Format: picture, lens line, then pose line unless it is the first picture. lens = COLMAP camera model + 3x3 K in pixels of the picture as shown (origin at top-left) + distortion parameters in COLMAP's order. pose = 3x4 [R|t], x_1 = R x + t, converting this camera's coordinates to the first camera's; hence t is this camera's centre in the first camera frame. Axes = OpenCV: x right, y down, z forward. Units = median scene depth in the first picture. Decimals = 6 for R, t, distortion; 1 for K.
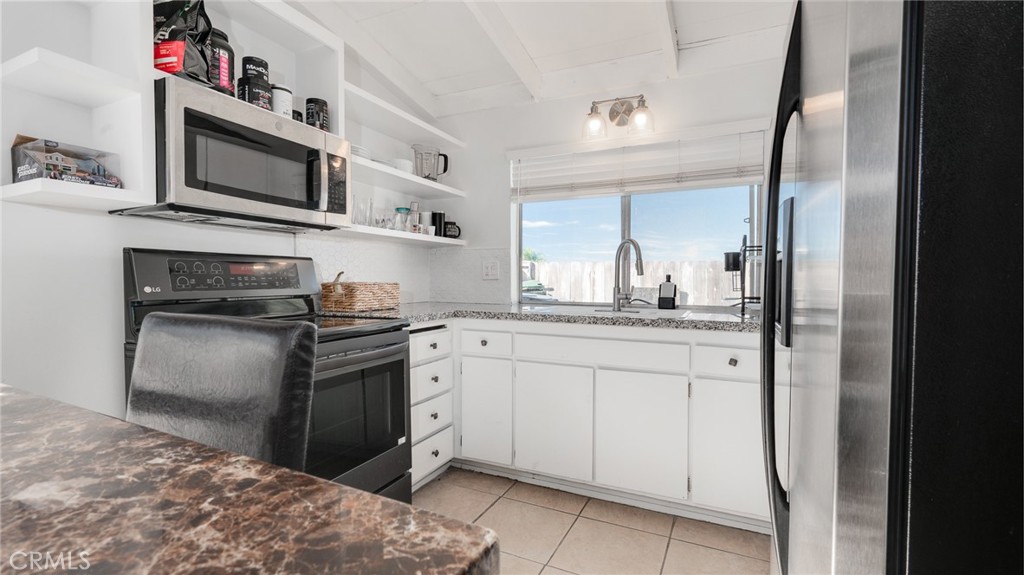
lens RADIAL K [[448.0, 0, 512.0], [0, 448.0, 287.5], [0, 0, 1]] dist [0.000492, -0.006802]
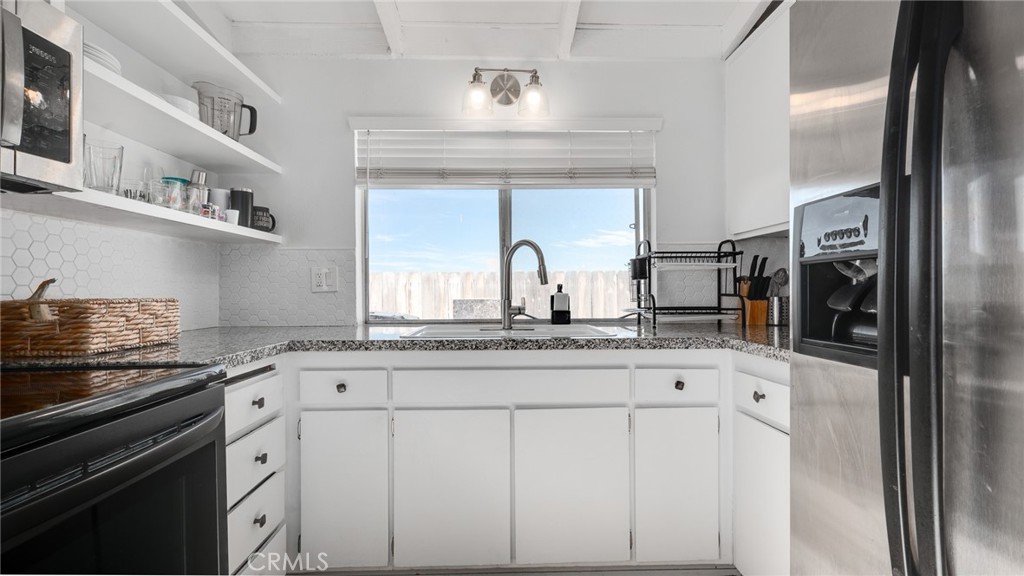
lens RADIAL K [[448.0, 0, 512.0], [0, 448.0, 288.0], [0, 0, 1]] dist [0.000492, -0.006802]
pose [[0.892185, -0.005940, 0.451631, -0.125769], [0.017924, 0.999591, -0.022262, -0.003409], [-0.451315, 0.027956, 0.891927, 0.275014]]
